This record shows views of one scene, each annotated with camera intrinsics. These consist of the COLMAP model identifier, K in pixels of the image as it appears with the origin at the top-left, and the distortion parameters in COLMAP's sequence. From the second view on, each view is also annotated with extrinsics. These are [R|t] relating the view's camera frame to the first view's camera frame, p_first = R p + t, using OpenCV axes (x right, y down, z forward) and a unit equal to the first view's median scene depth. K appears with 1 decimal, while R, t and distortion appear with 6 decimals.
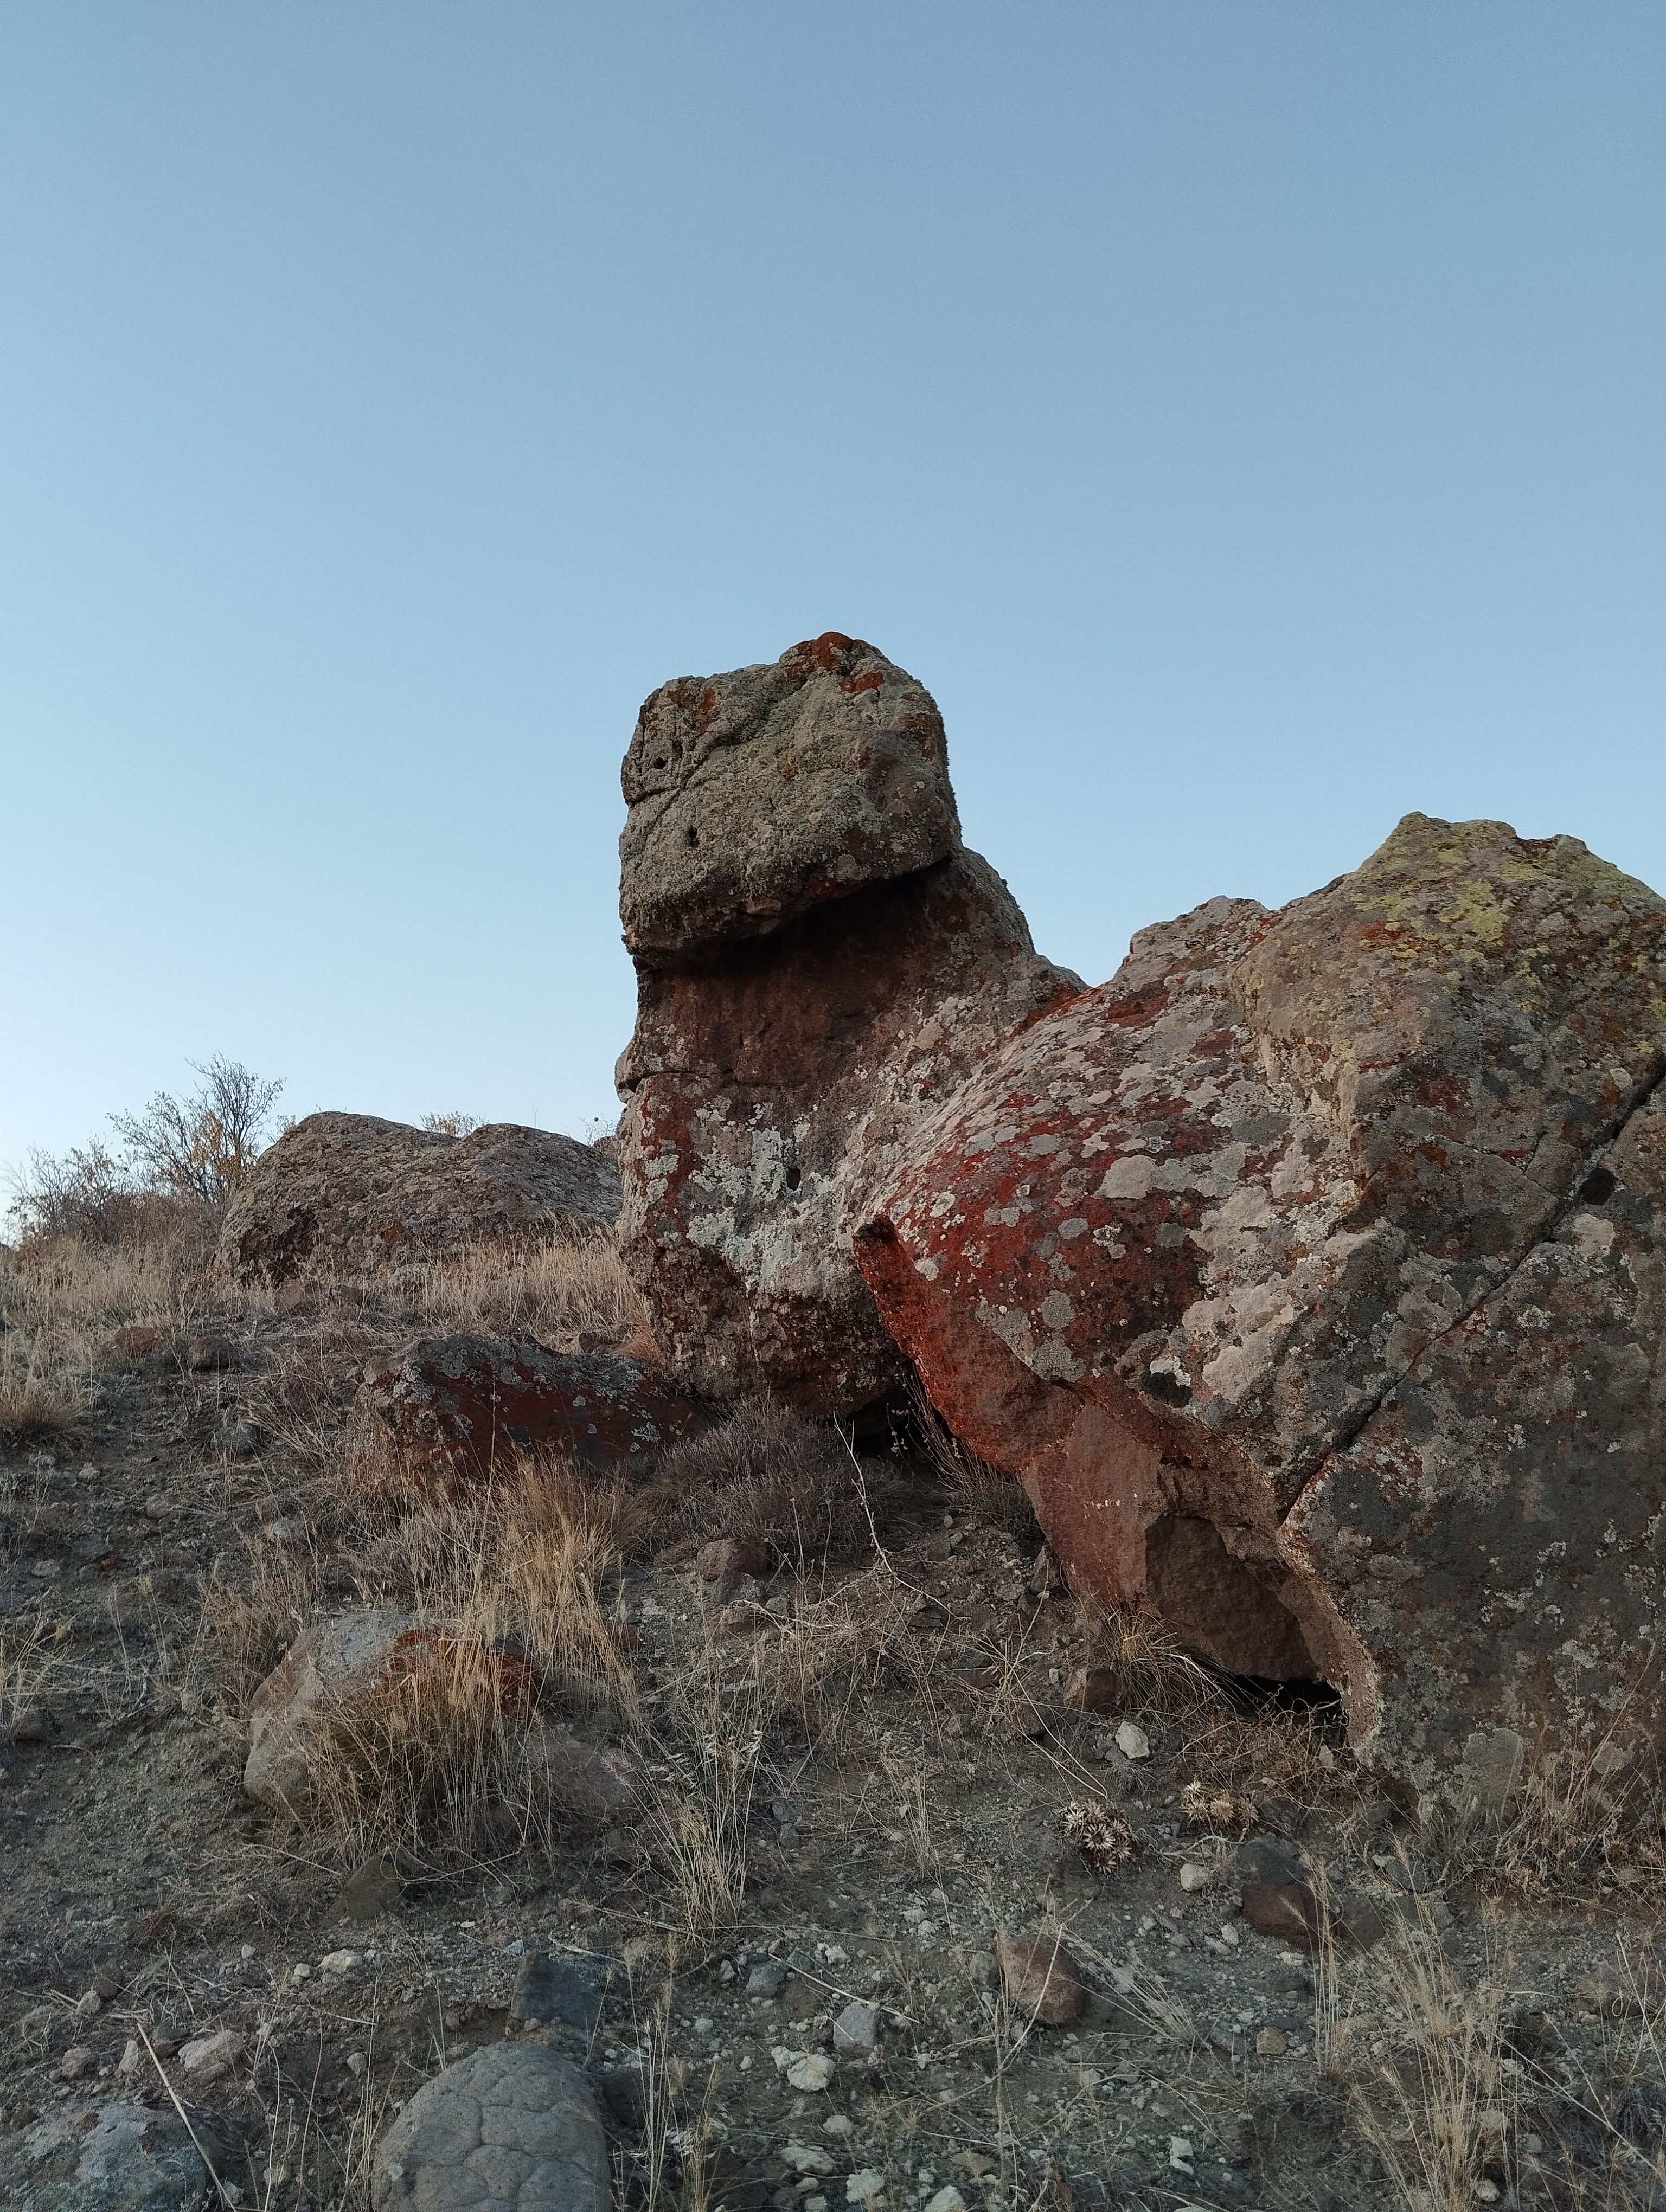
lens RADIAL K [[1800.9, 0, 831.2], [0, 1800.9, 1116.8], [0, 0, 1]] dist [0.093892, -0.190875]
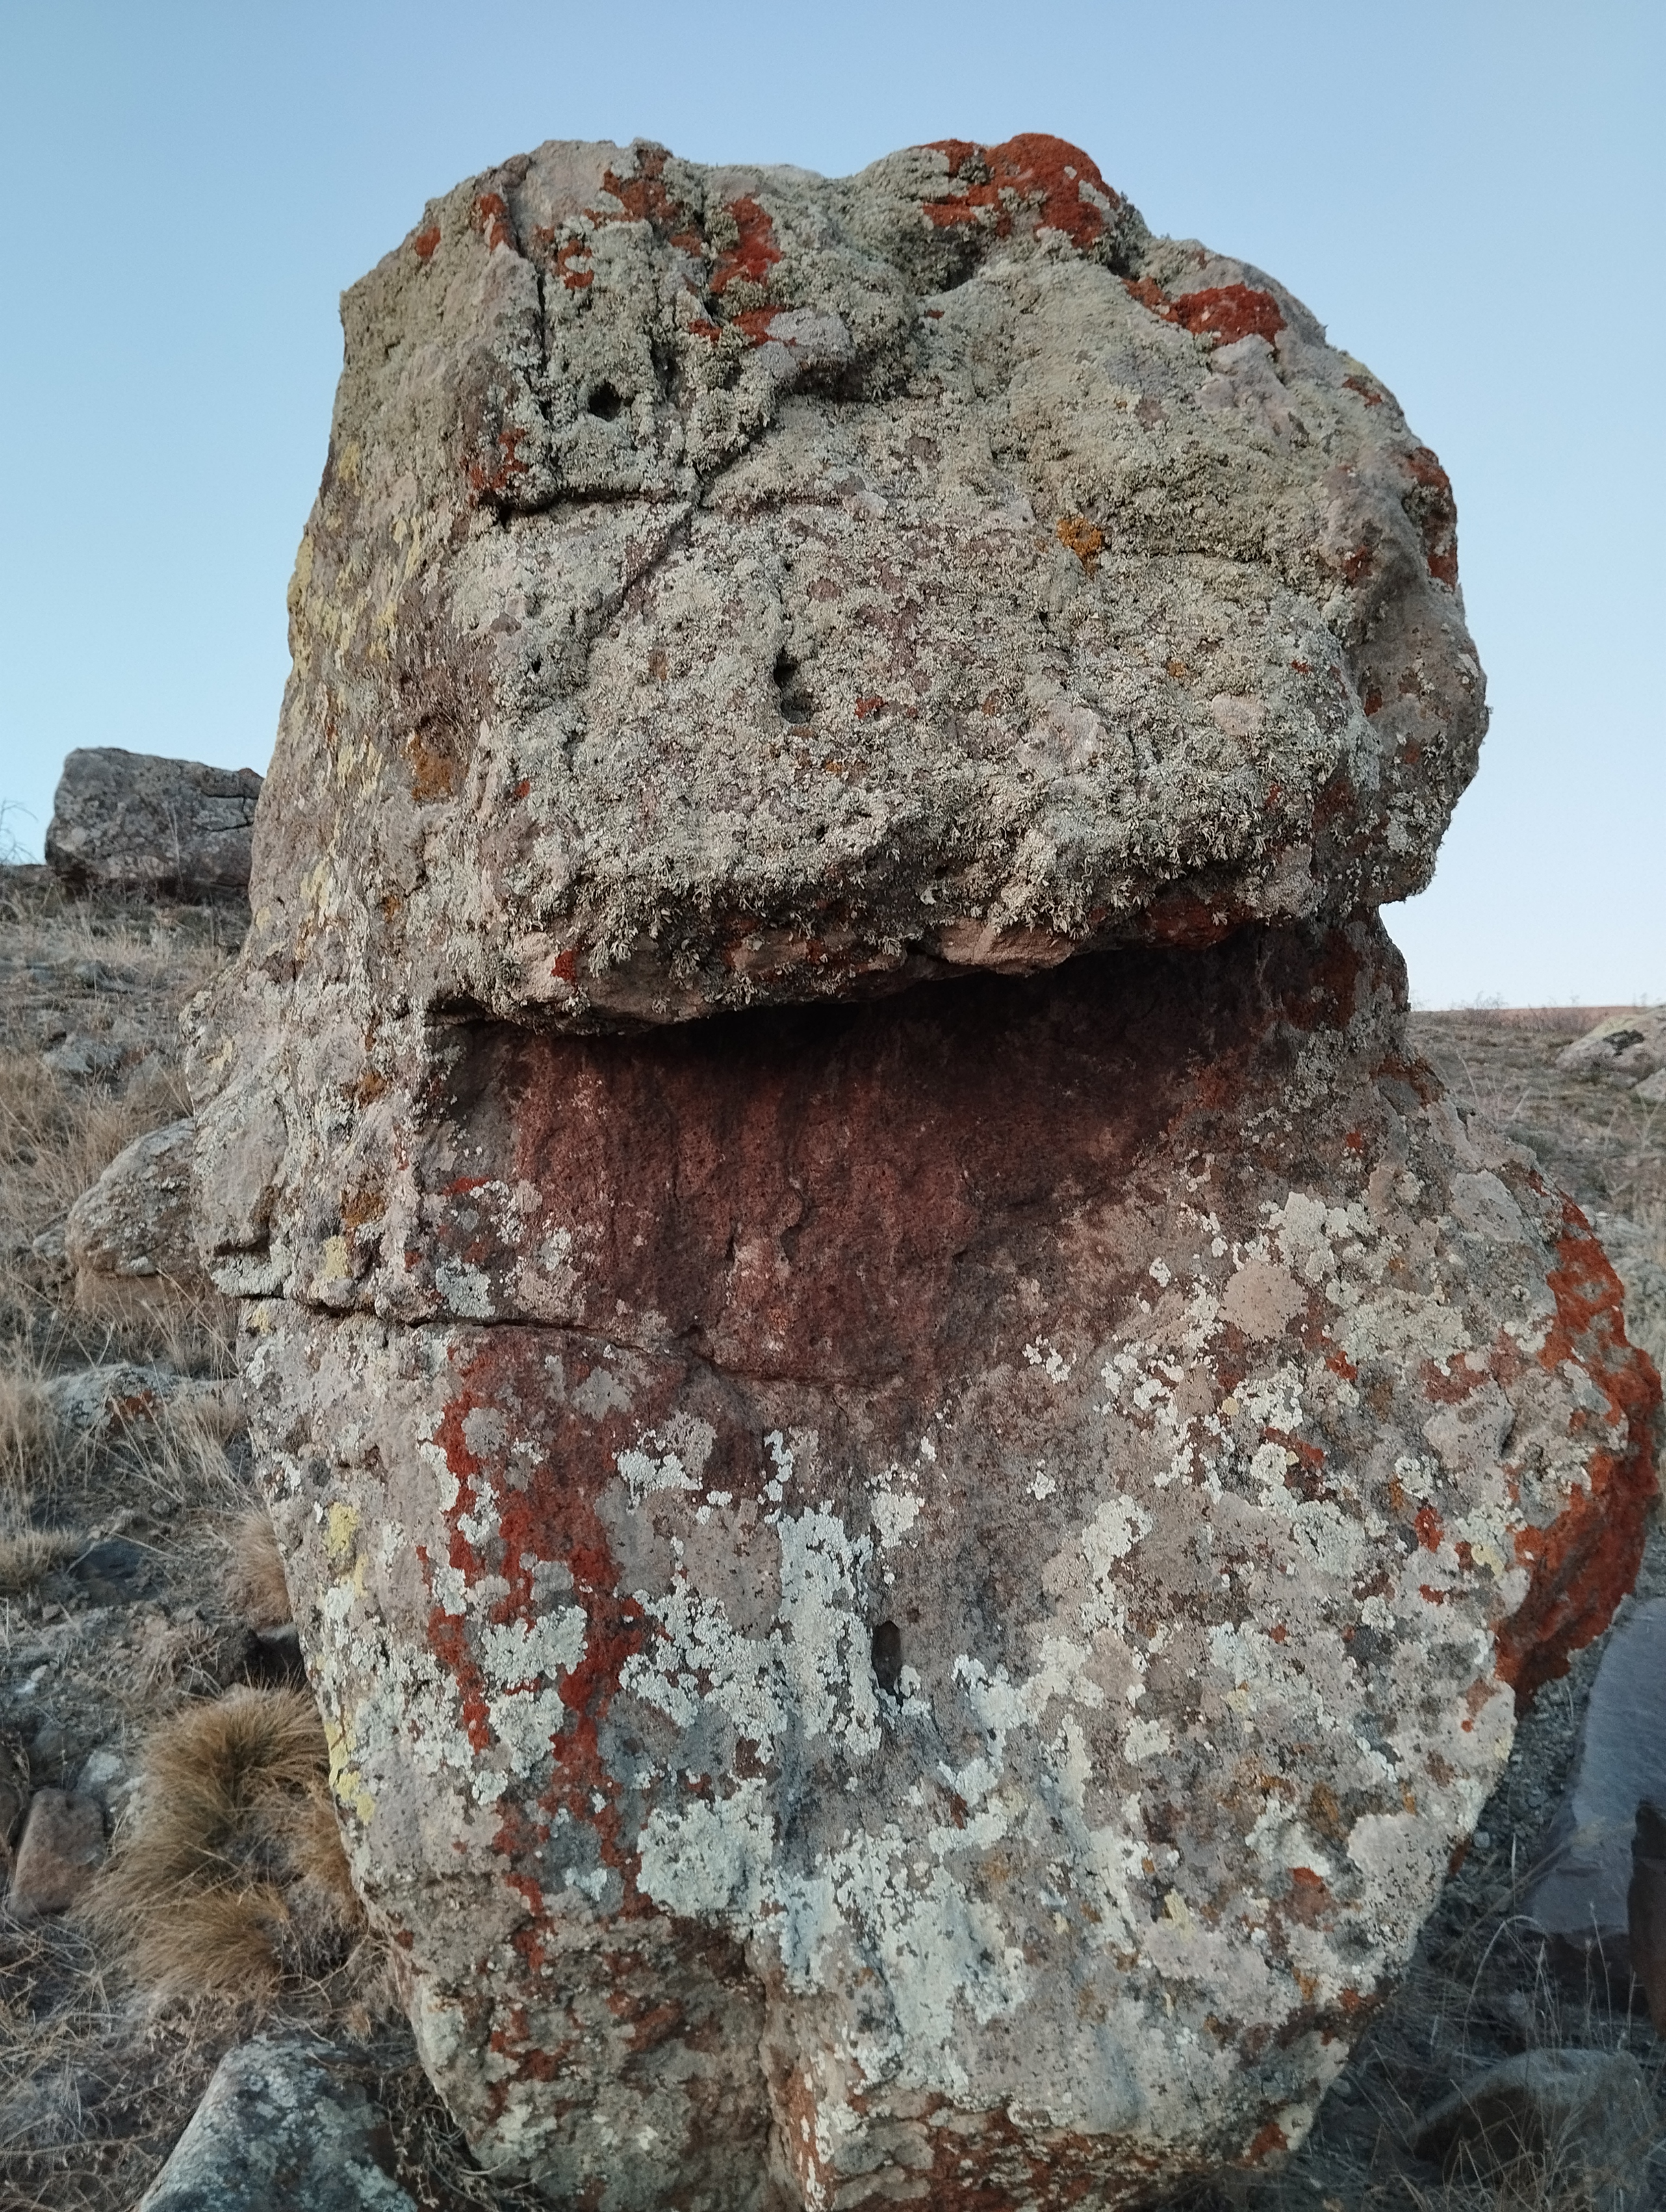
lens RADIAL K [[1800.9, 0, 831.2], [0, 1800.9, 1116.8], [0, 0, 1]] dist [0.093892, -0.190875]
pose [[0.867548, 0.042796, 0.495508, -0.218862], [-0.122679, 0.983920, 0.129810, -0.121038], [-0.481985, -0.173405, 0.858849, 0.700582]]
